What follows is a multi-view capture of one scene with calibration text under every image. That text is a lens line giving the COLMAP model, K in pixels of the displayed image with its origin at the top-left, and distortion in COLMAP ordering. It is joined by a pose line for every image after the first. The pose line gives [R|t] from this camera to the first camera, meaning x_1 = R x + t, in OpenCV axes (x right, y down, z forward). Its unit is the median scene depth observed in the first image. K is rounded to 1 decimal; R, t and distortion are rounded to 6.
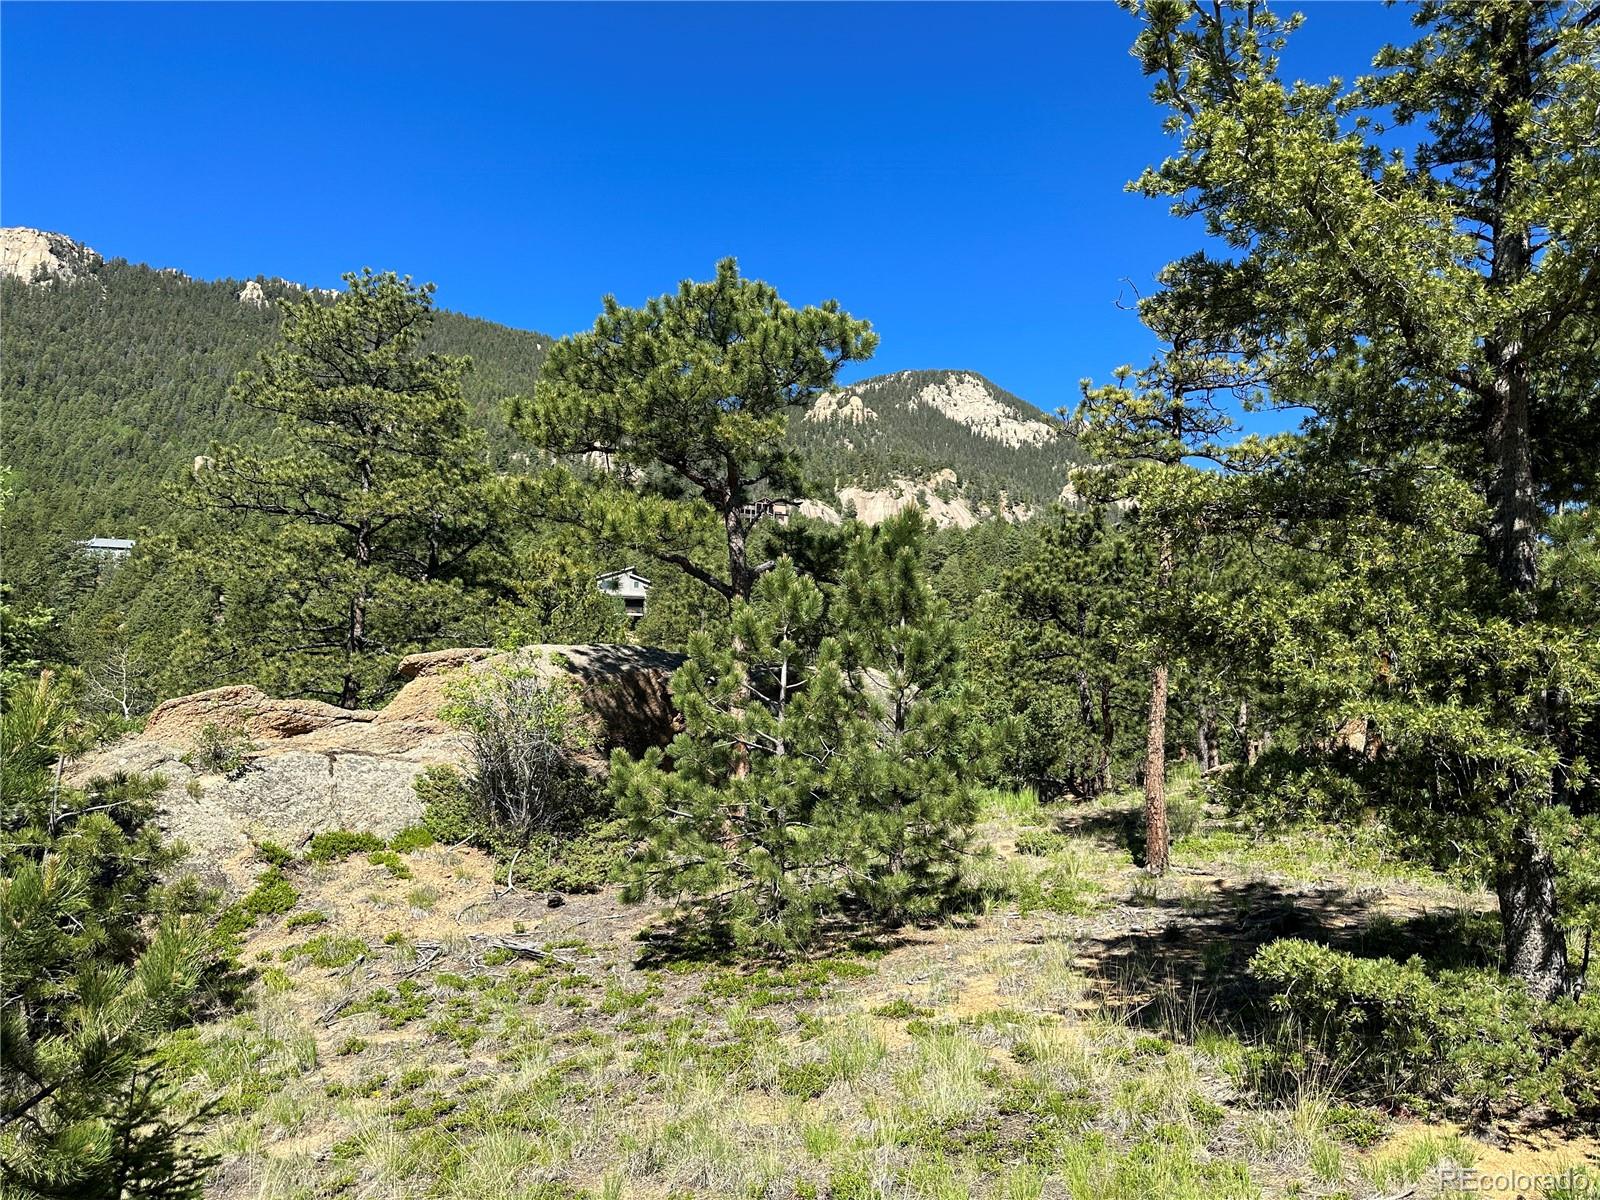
lens RADIAL K [[1110.2, 0, 800.0], [0, 1110.2, 600.0], [0, 0, 1]] dist [0.117876, -0.137778]
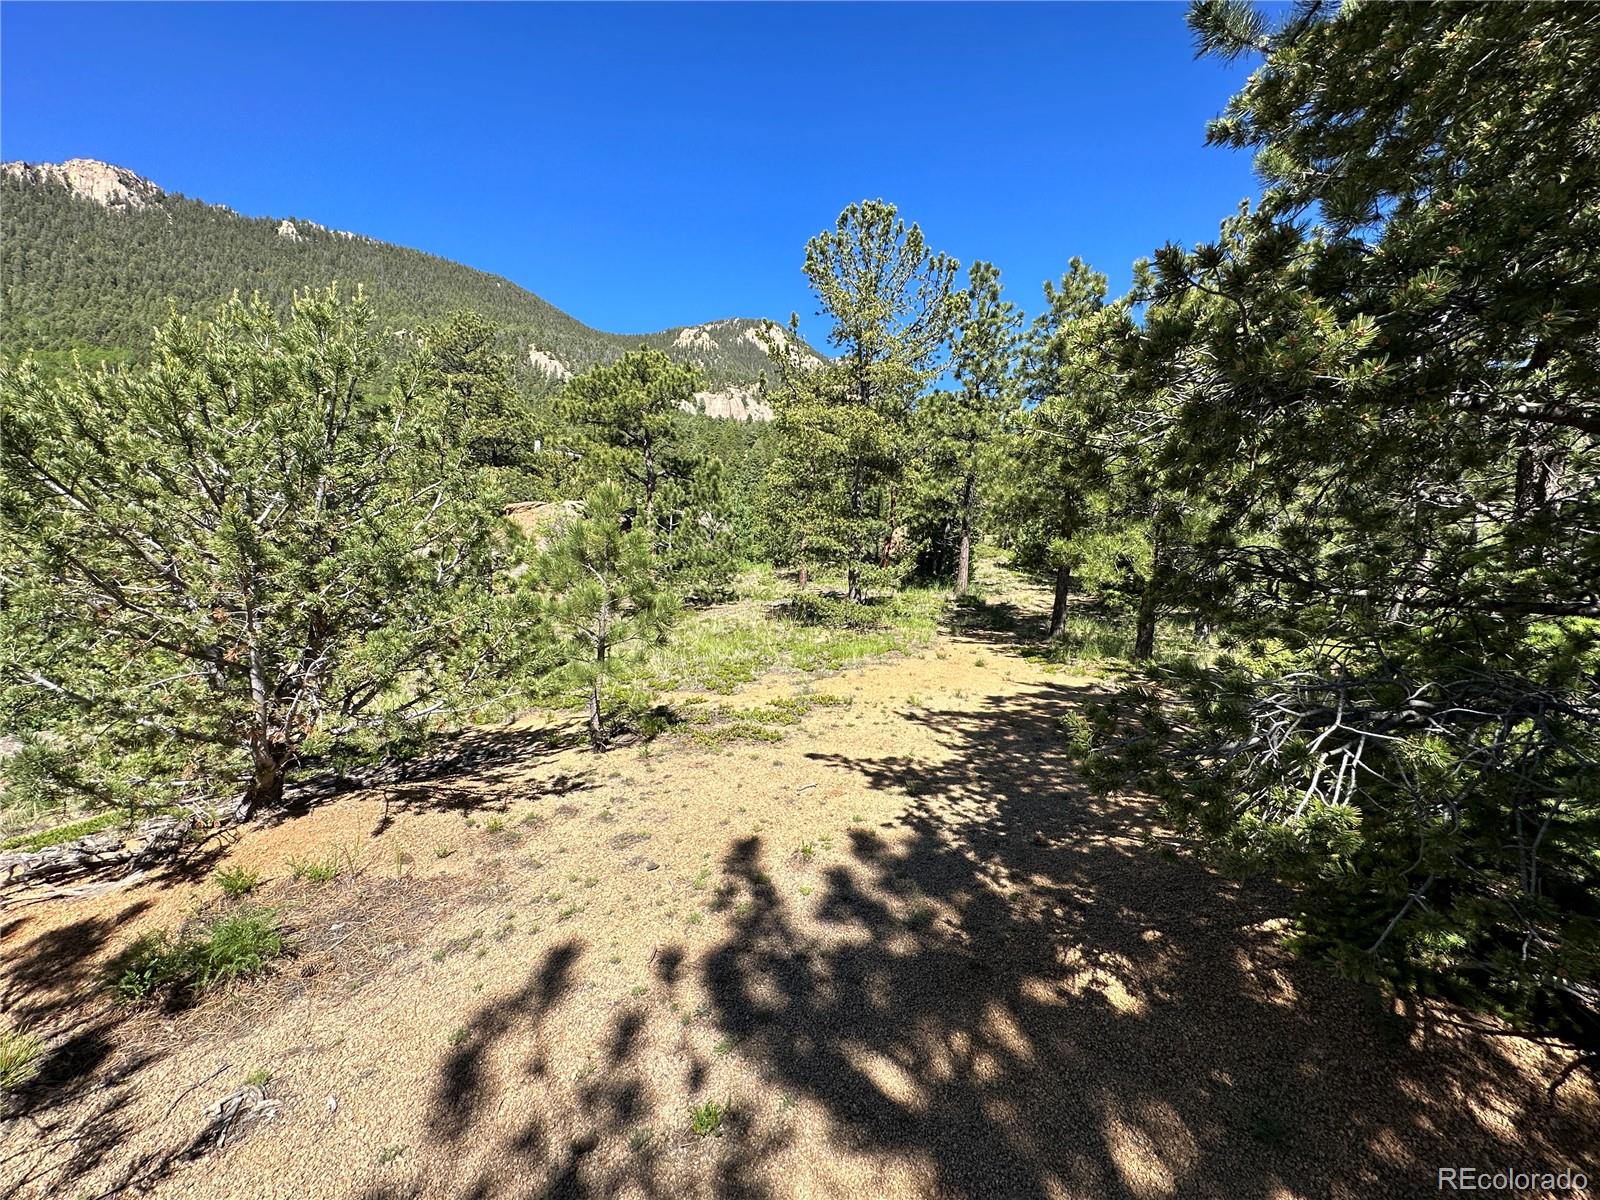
lens RADIAL K [[637.4, 0, 800.0], [0, 637.4, 600.0], [0, 0, 1]] dist [0.000690, -0.000050]
pose [[0.980545, -0.006313, 0.196192, -0.004235], [-0.035965, 0.976785, 0.211180, -0.034255], [-0.192971, -0.214127, 0.957555, -0.254863]]
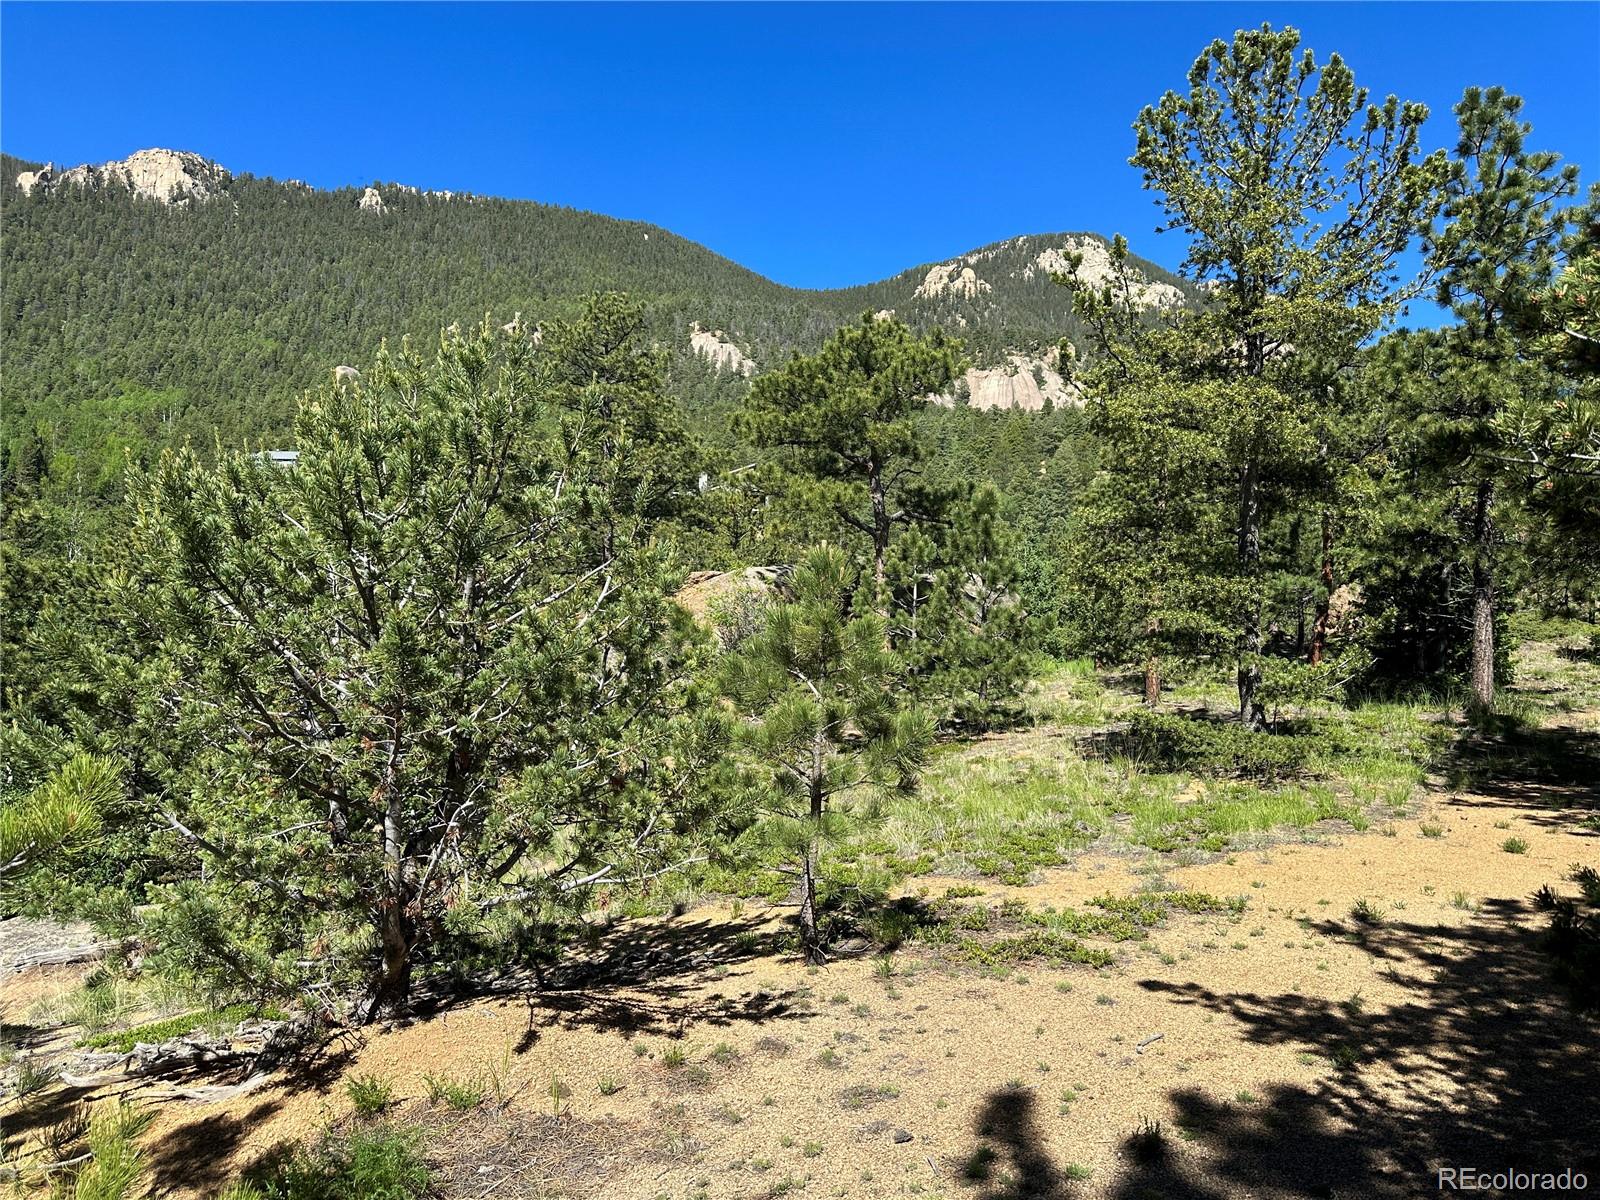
lens RADIAL K [[1114.8, 0, 796.7], [0, 1114.8, 608.1], [0, 0, 1]] dist [0.121573, -0.168193]
pose [[0.994106, -0.022529, -0.106043, -0.004987], [0.034037, 0.993568, 0.107997, -0.038371], [0.102928, -0.110970, 0.988479, -0.276989]]
